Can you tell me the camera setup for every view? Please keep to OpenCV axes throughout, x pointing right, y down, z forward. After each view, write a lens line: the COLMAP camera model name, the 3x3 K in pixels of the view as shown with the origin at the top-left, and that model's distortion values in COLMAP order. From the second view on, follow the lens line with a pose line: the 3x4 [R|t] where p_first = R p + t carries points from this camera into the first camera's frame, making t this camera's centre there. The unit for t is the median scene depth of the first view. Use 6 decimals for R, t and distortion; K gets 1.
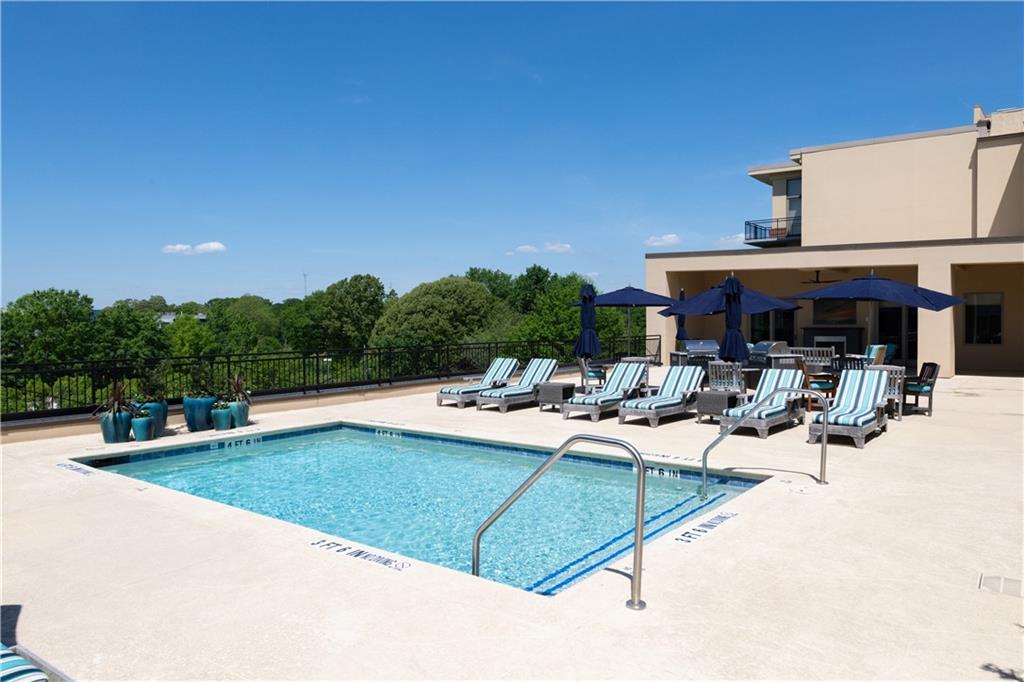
lens RADIAL K [[708.9, 0, 514.0], [0, 708.9, 314.2], [0, 0, 1]] dist [0.061744, -0.004589]
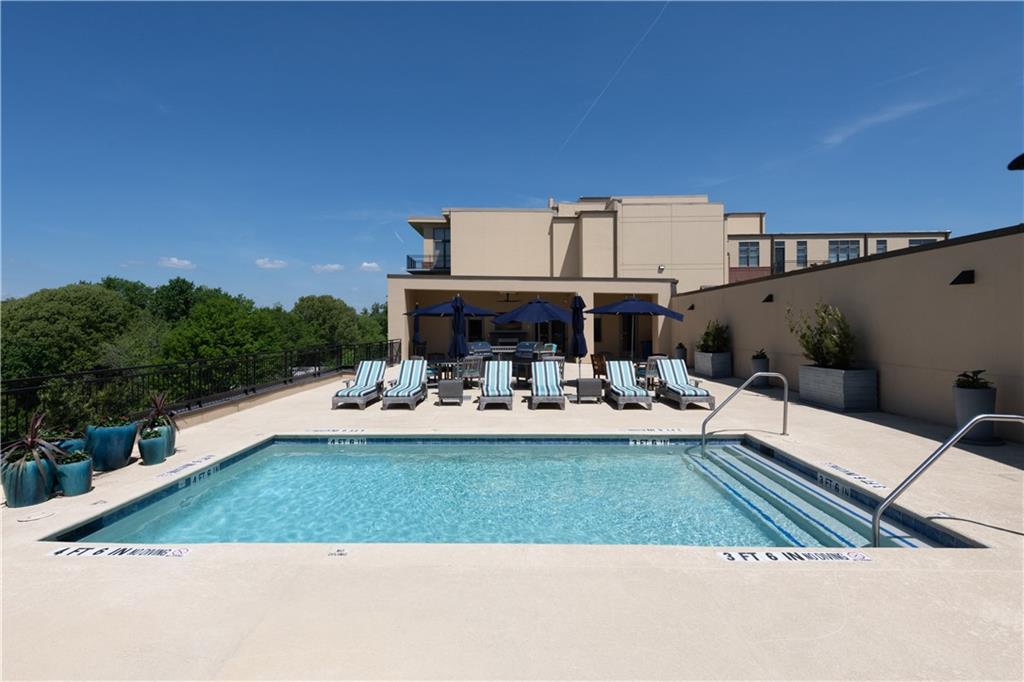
lens RADIAL K [[516.4, 0, 512.0], [0, 516.4, 341.0], [0, 0, 1]] dist [0.022736, -0.000045]
pose [[0.807753, -0.017712, 0.589255, -0.122229], [-0.003575, 0.999383, 0.034940, 0.000340], [-0.589510, -0.030330, 0.807192, 0.083464]]
